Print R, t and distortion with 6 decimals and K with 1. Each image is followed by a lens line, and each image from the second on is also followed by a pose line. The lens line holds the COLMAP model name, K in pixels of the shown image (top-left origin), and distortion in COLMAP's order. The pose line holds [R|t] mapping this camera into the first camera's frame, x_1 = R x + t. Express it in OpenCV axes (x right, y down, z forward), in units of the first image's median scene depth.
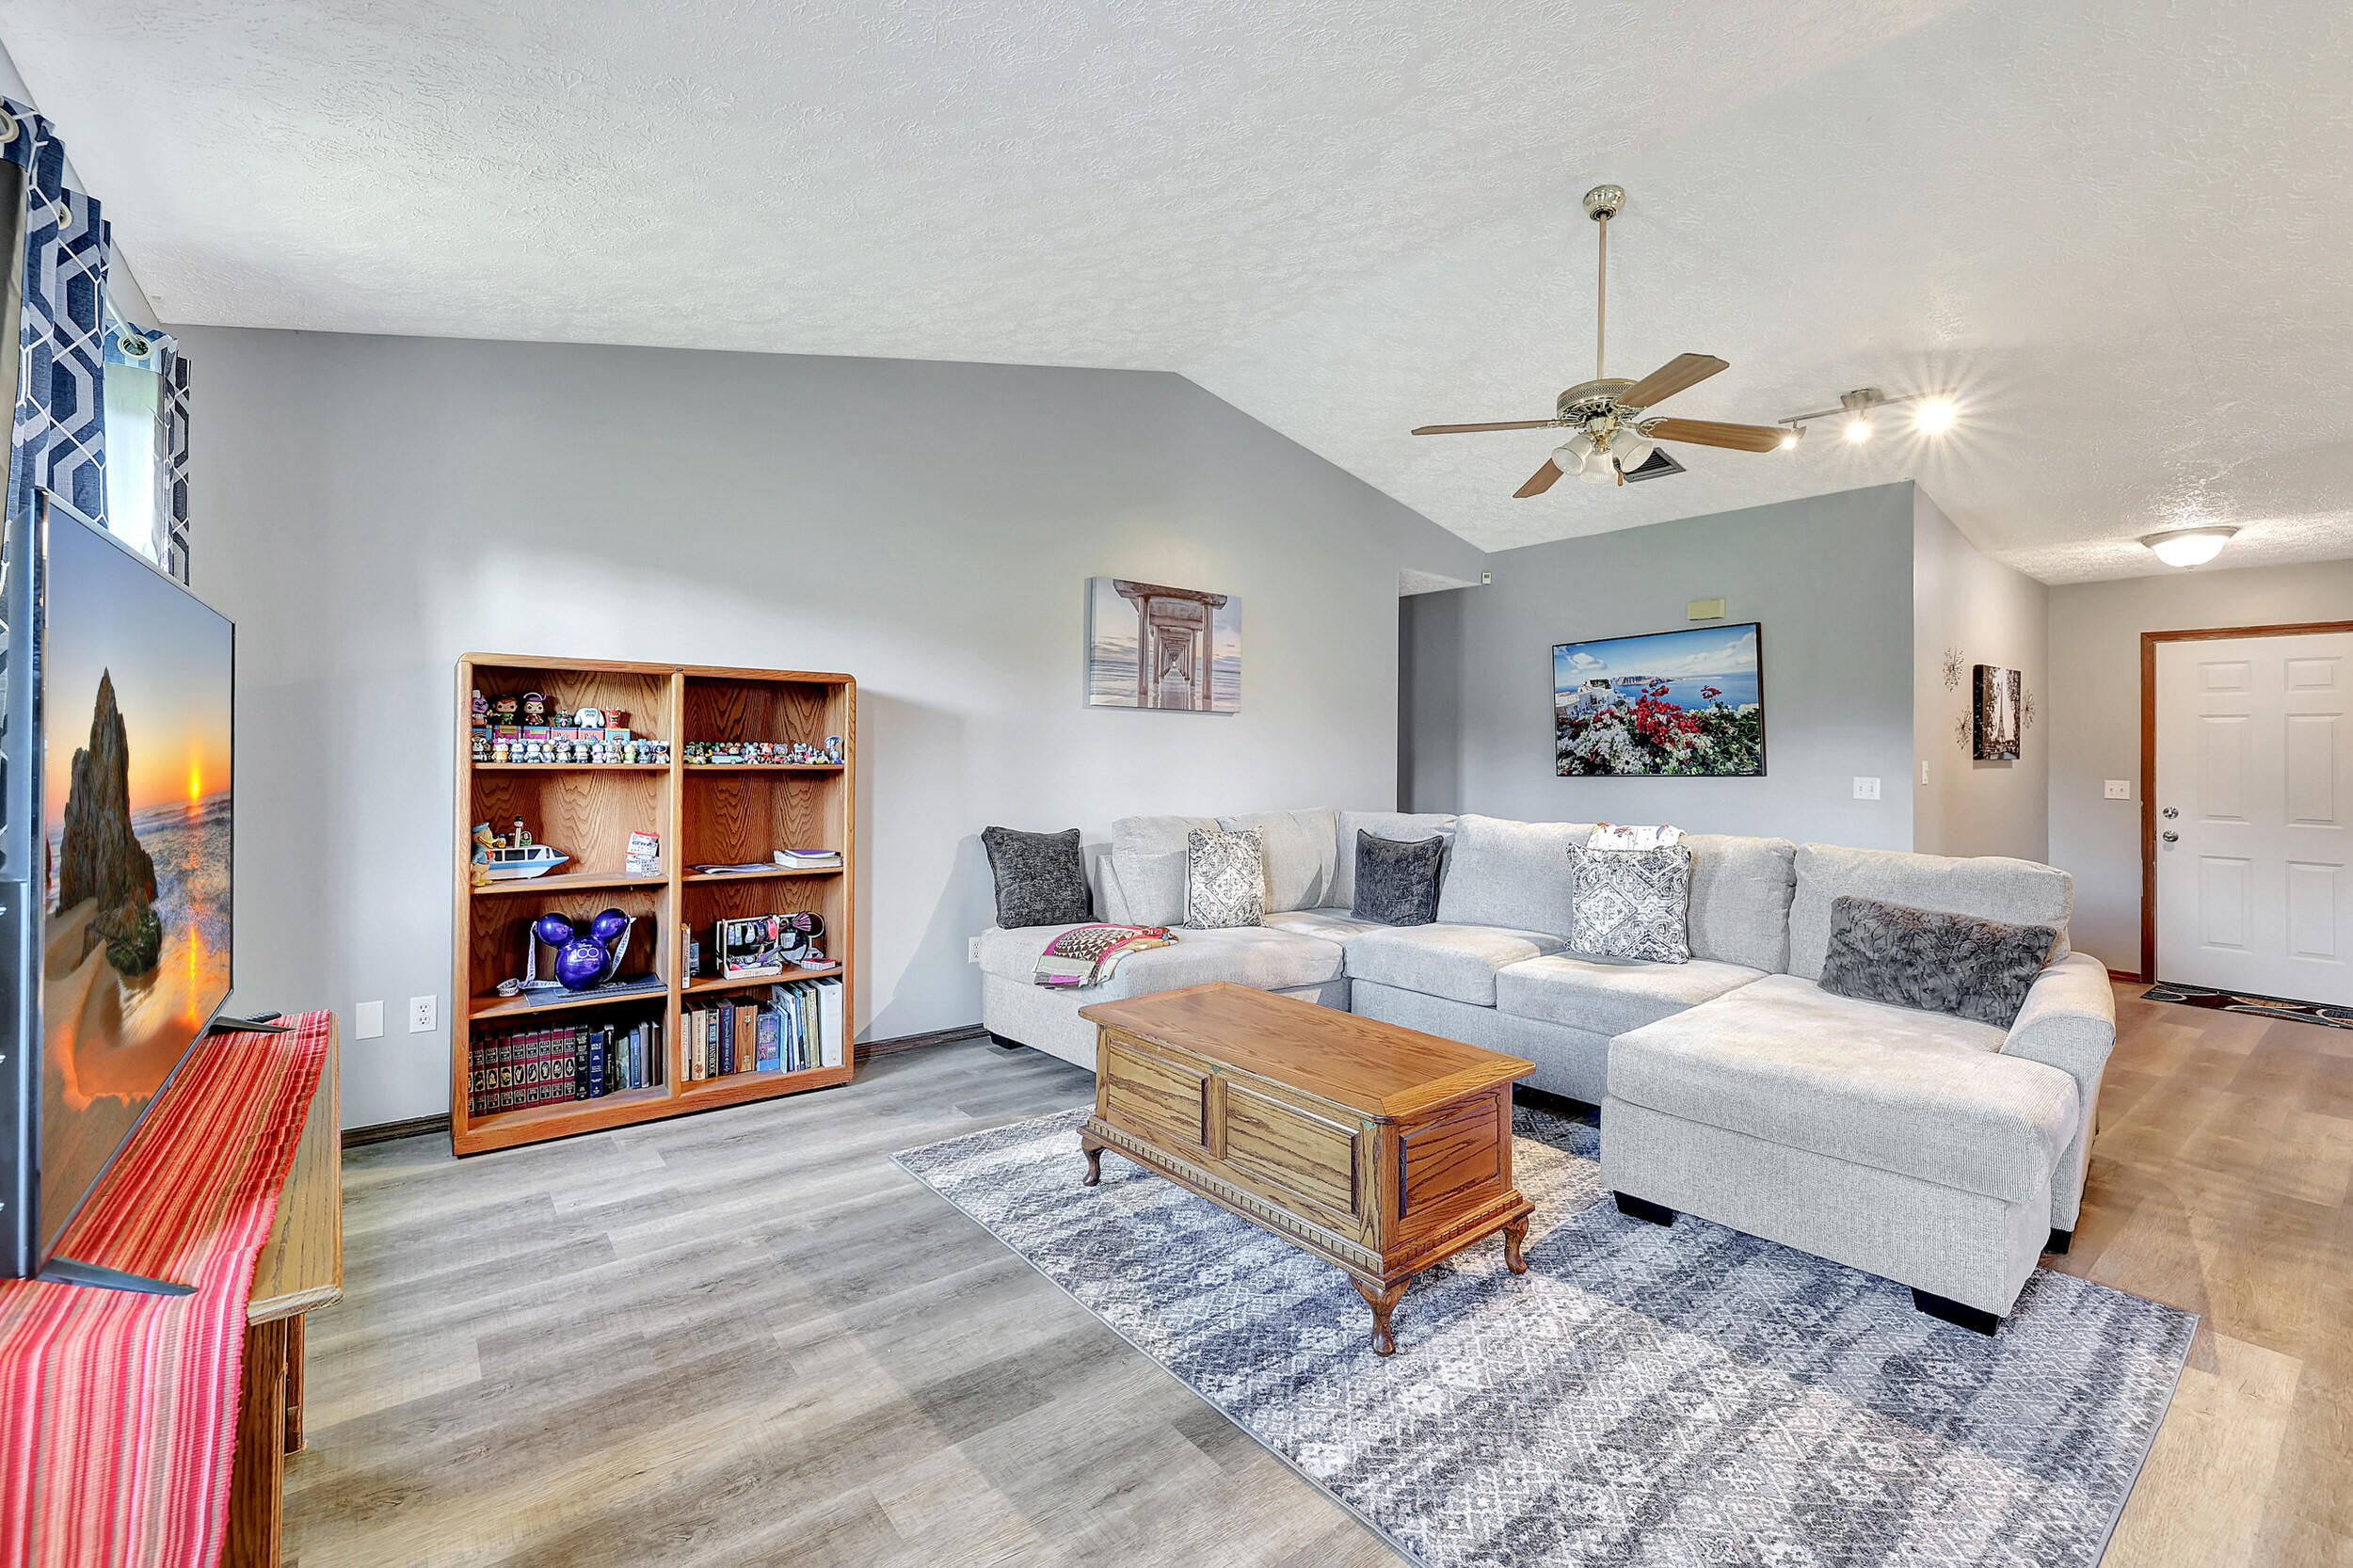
lens RADIAL K [[994.9, 0, 1173.3], [0, 994.9, 763.1], [0, 0, 1]] dist [-0.001149, -0.000209]
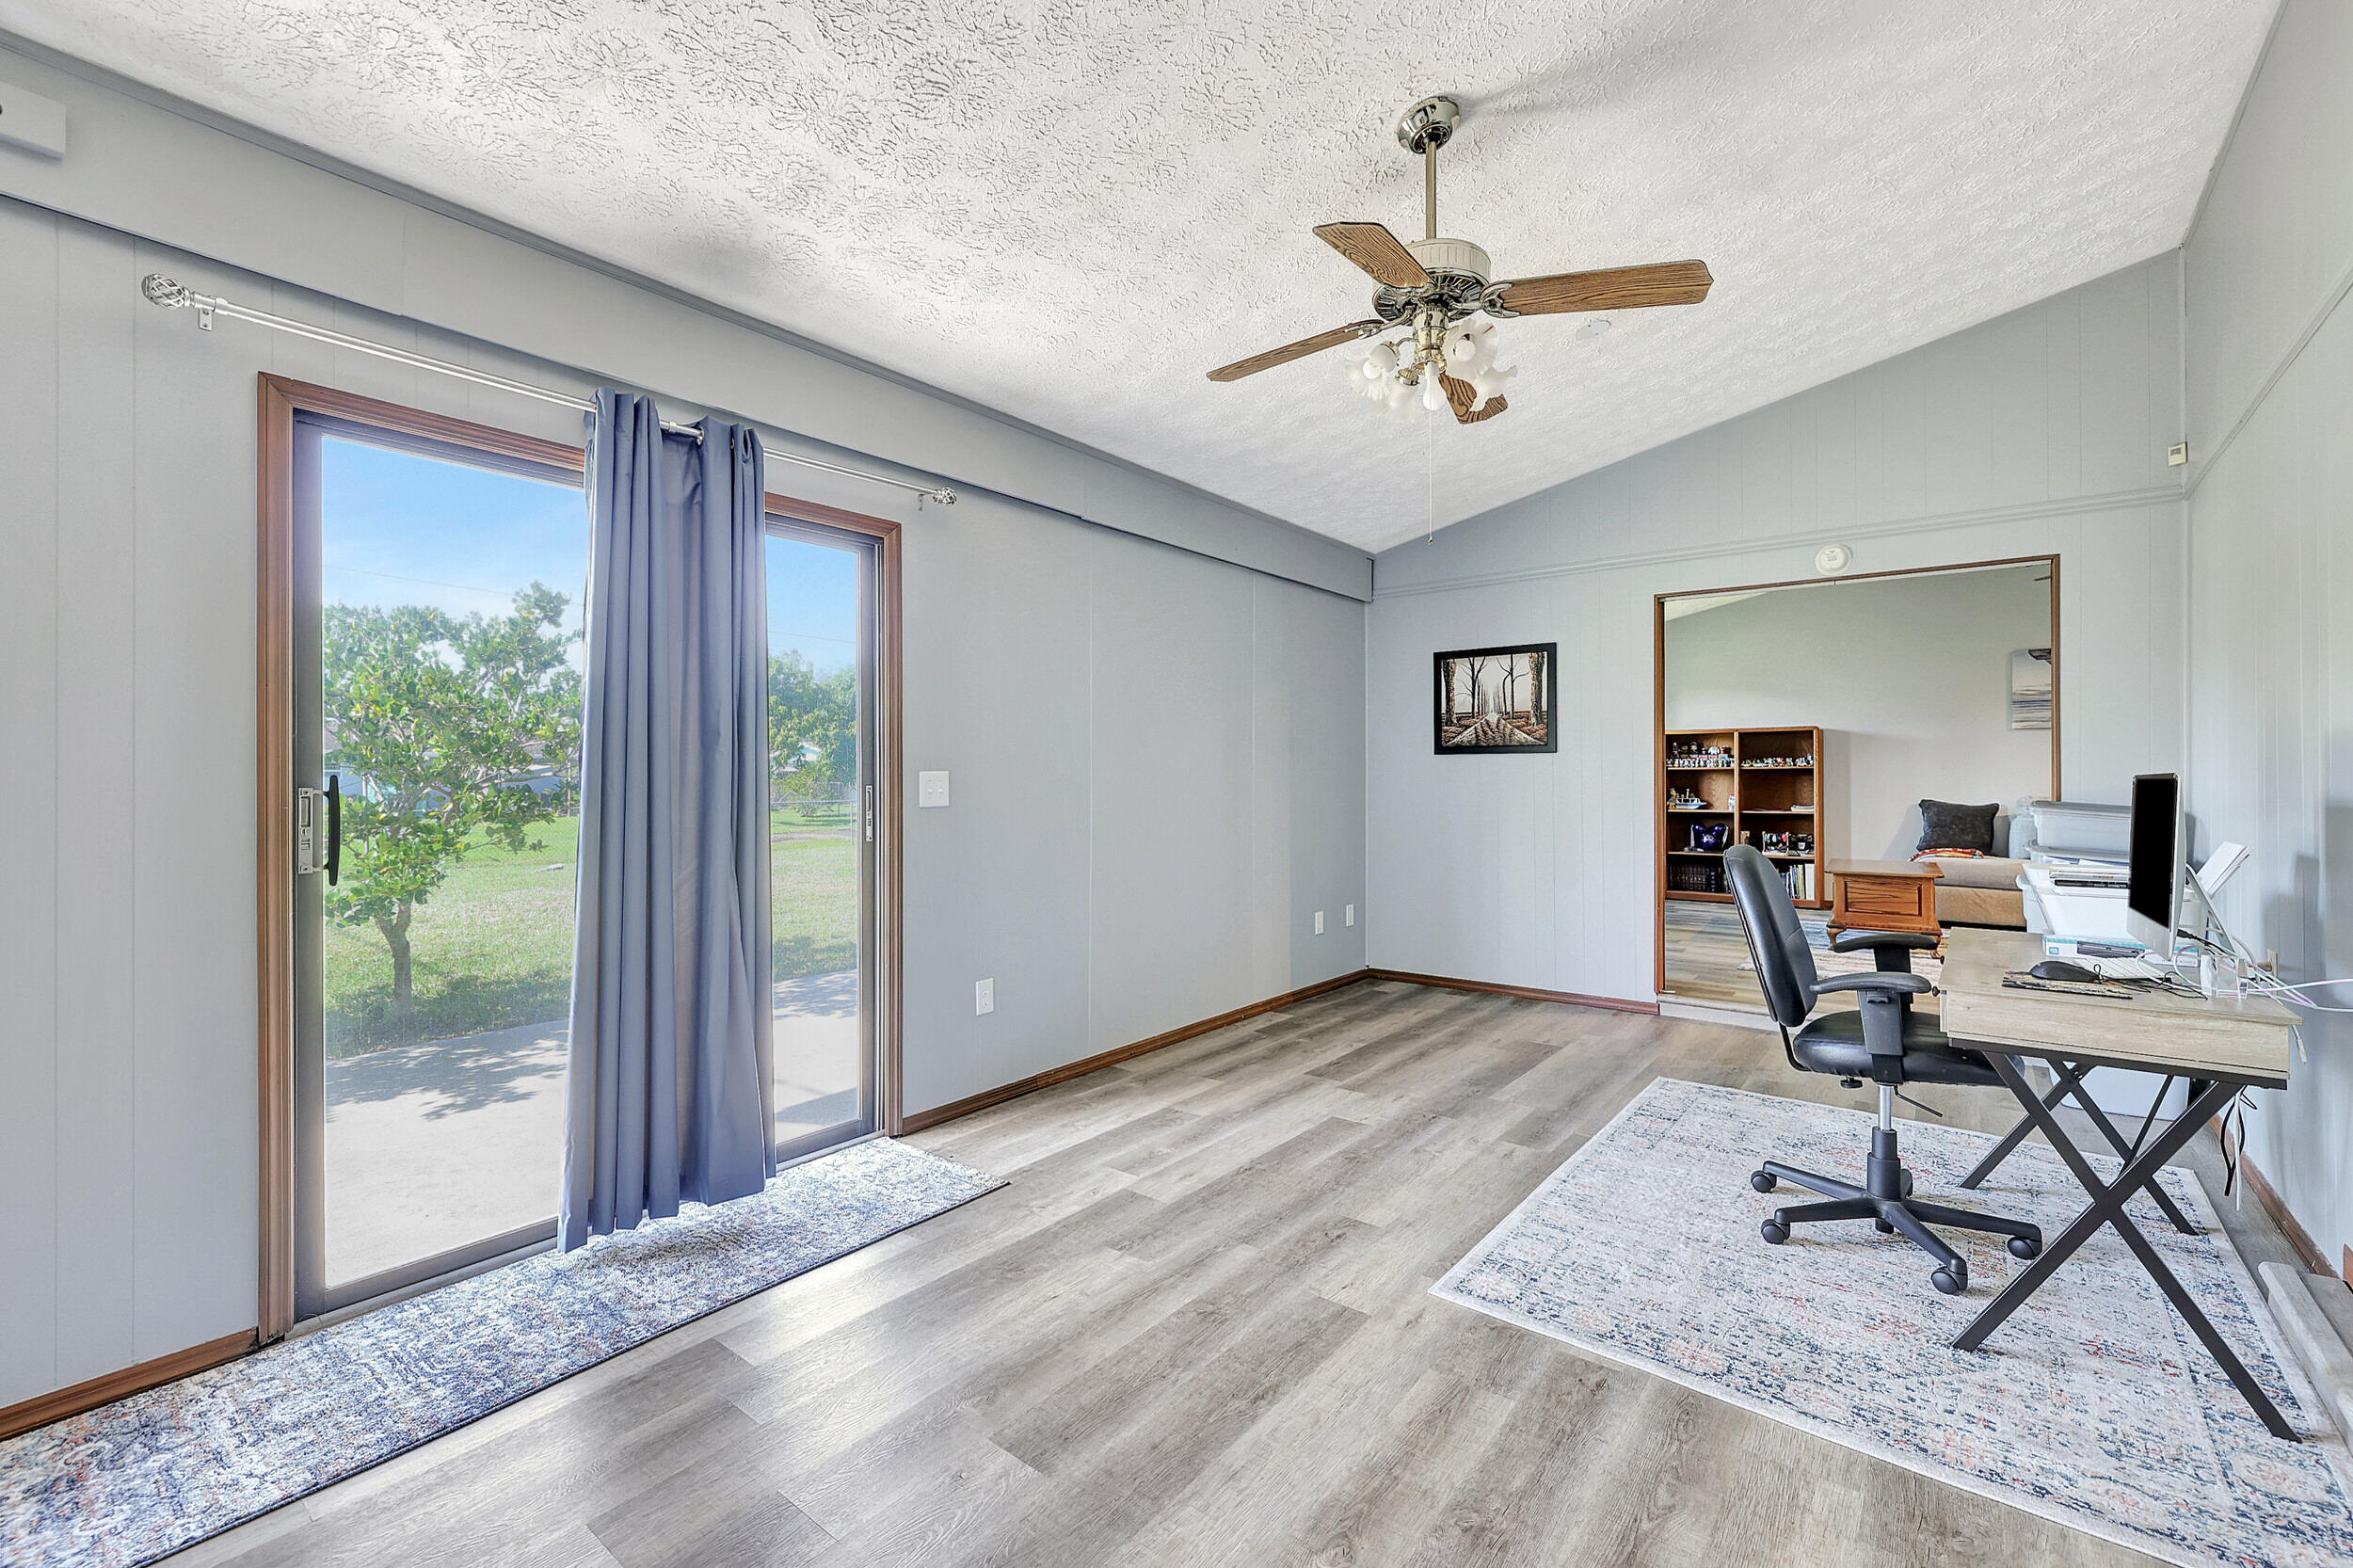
lens RADIAL K [[969.1, 0, 1174.2], [0, 969.1, 766.9], [0, 0, 1]] dist [-0.000020, -0.000027]
pose [[0.253157, -0.009937, -0.967374, 1.410909], [0.009859, 0.999922, -0.007692, 0.003209], [0.967375, -0.007590, 0.253235, -0.953439]]
